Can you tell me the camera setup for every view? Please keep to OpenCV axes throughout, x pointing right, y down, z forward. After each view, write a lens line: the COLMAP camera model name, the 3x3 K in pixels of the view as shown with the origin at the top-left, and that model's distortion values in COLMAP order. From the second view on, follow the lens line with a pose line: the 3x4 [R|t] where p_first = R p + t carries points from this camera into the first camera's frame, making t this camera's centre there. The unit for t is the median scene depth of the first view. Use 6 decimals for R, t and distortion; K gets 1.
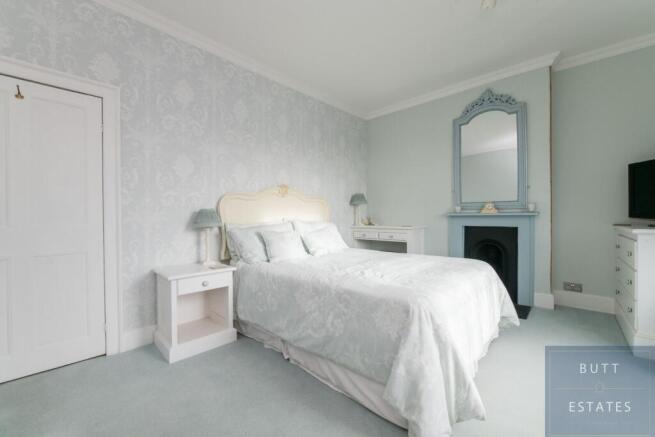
lens RADIAL K [[267.2, 0, 327.7], [0, 267.2, 216.0], [0, 0, 1]] dist [-0.000295, 0.000219]
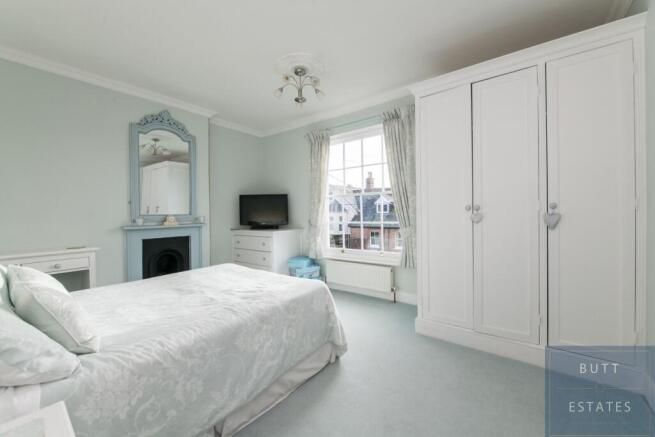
lens RADIAL K [[267.2, 0, 327.0], [0, 267.2, 215.6], [0, 0, 1]] dist [-0.000295, 0.000219]
pose [[-0.110749, -0.005032, 0.993836, -0.585929], [0.016925, 0.999833, 0.006949, -0.049989], [-0.993704, 0.017590, -0.110646, 0.518513]]
